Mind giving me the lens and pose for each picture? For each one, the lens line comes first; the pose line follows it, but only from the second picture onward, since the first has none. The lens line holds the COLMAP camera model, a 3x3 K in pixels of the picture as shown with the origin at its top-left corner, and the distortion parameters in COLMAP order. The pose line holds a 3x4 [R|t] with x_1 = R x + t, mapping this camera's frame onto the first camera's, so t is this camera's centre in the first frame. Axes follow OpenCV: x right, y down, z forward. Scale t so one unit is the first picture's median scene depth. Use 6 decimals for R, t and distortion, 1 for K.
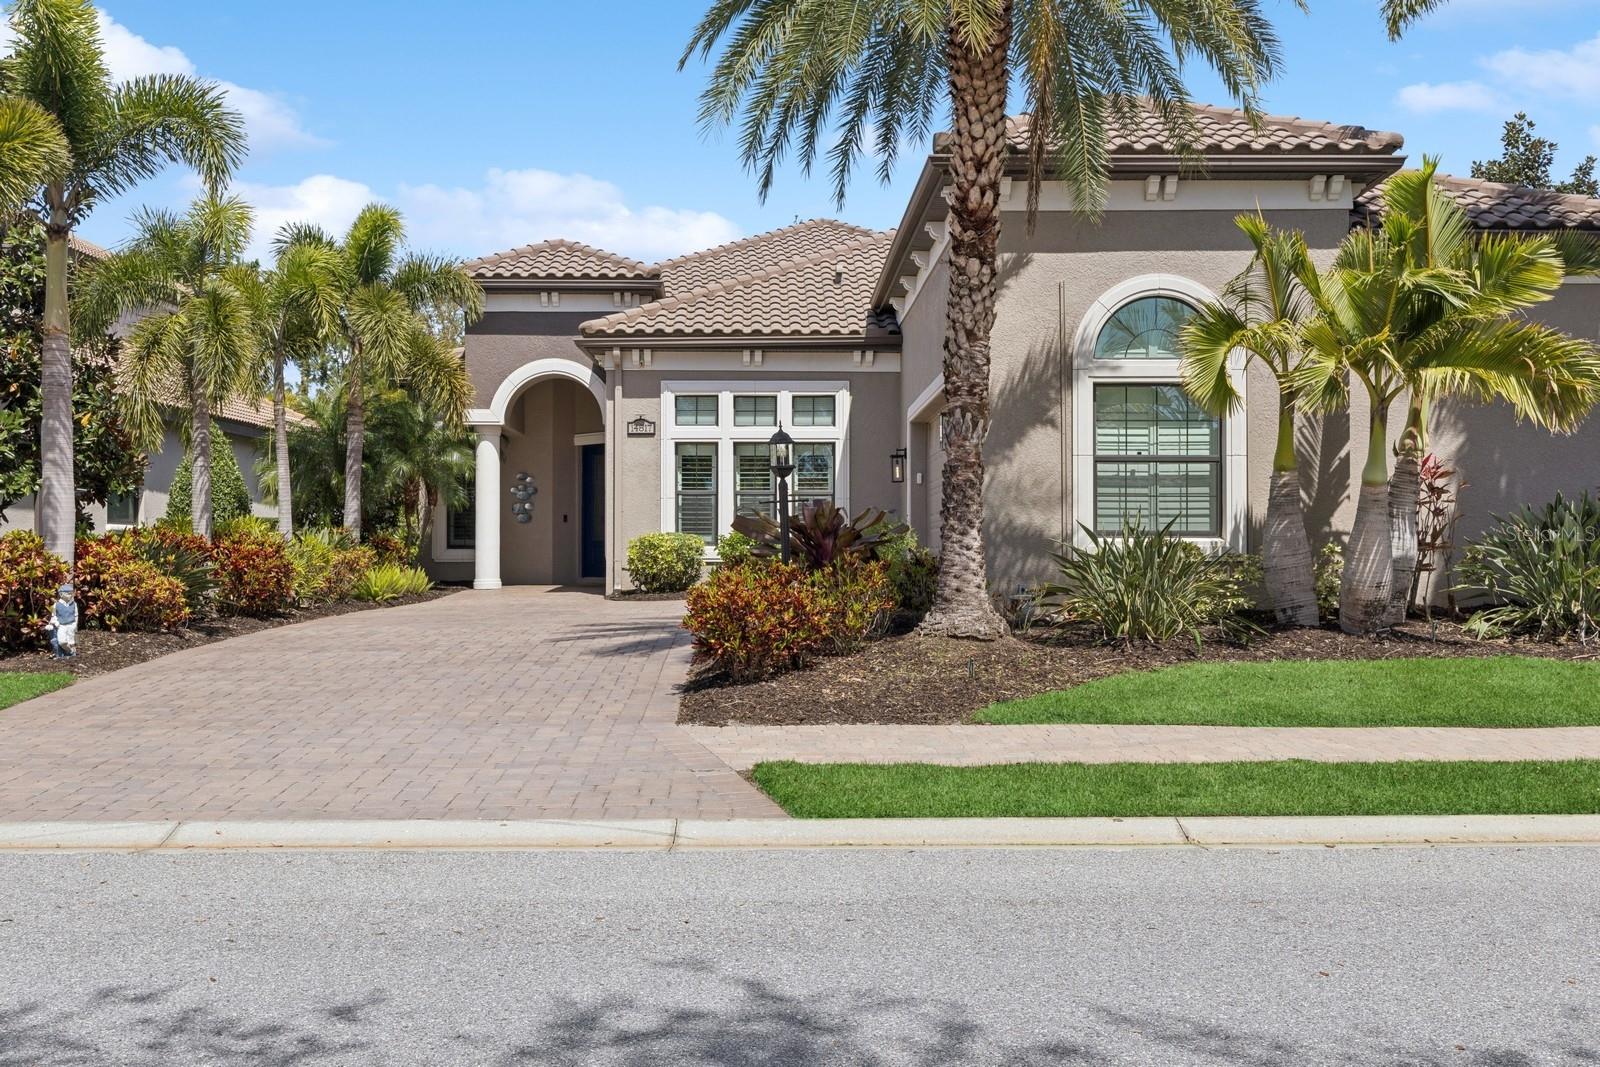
lens RADIAL K [[1612.1, 0, 800.1], [0, 1612.1, 532.3], [0, 0, 1]] dist [-0.013887, 0.000000]
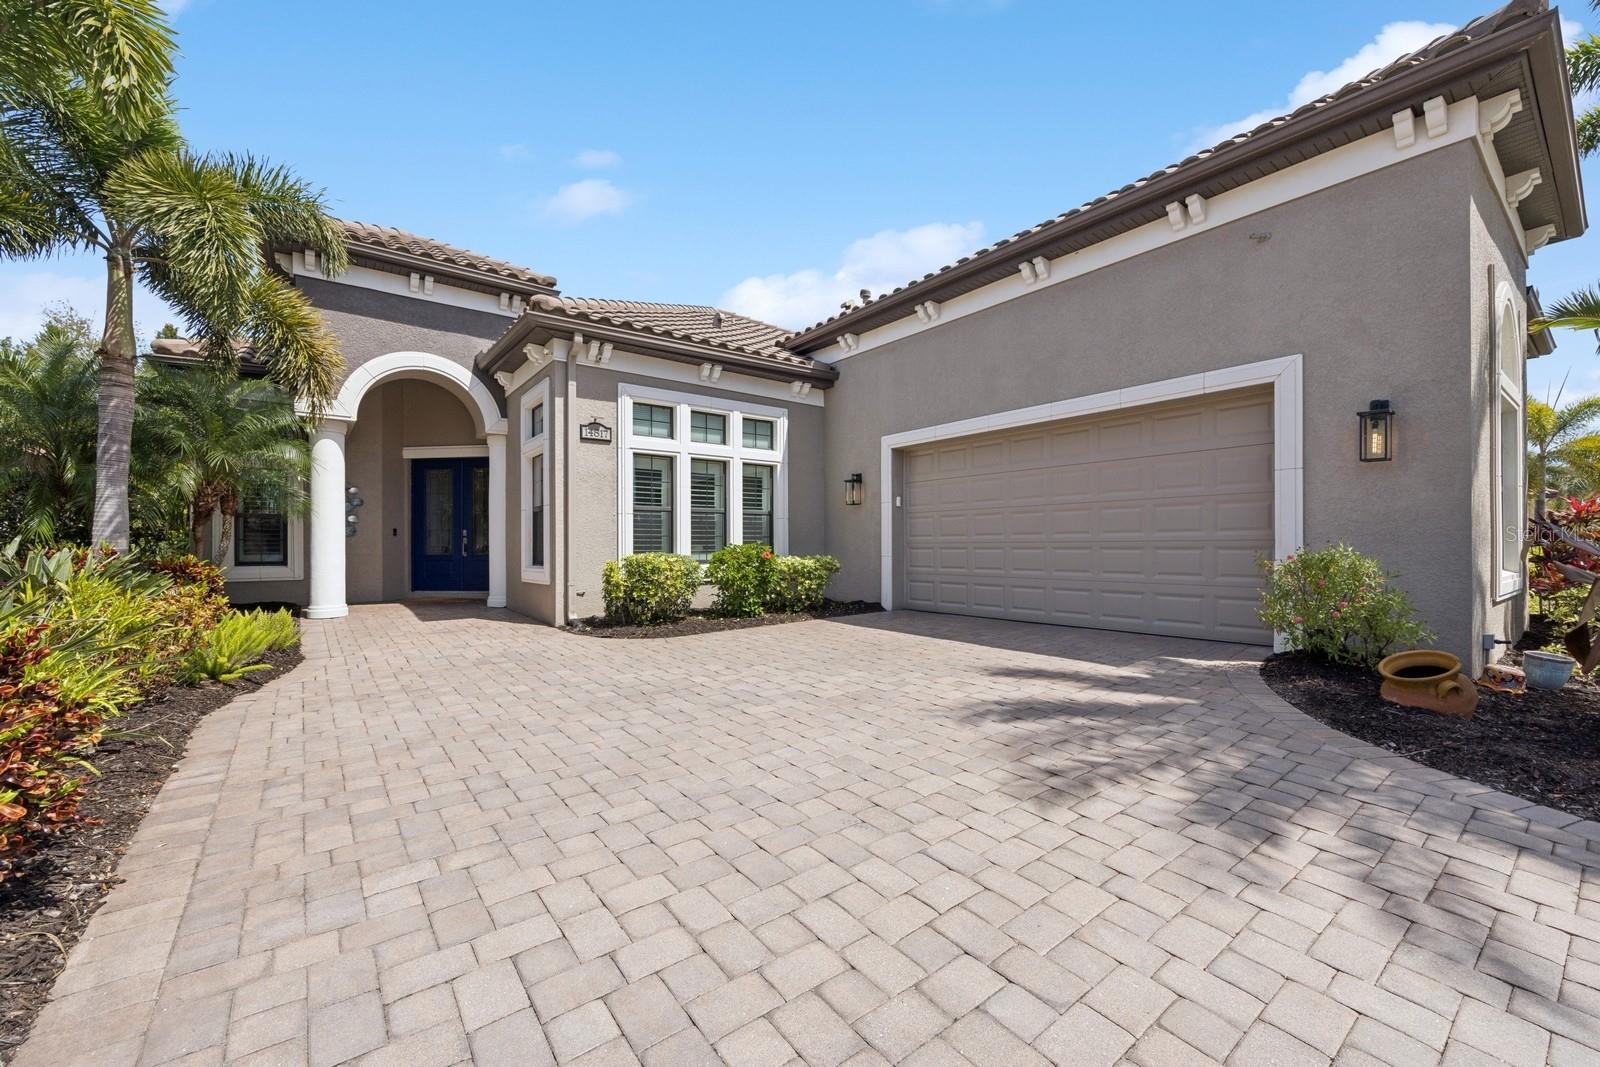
lens RADIAL K [[639.0, 0, 802.3], [0, 639.0, 544.9], [0, 0, 1]] dist [0.002825, 0.000072]
pose [[0.800429, -0.002806, 0.599421, -0.217812], [-0.006630, 0.999886, 0.013534, -0.009201], [-0.599391, -0.014807, 0.800320, 0.651271]]
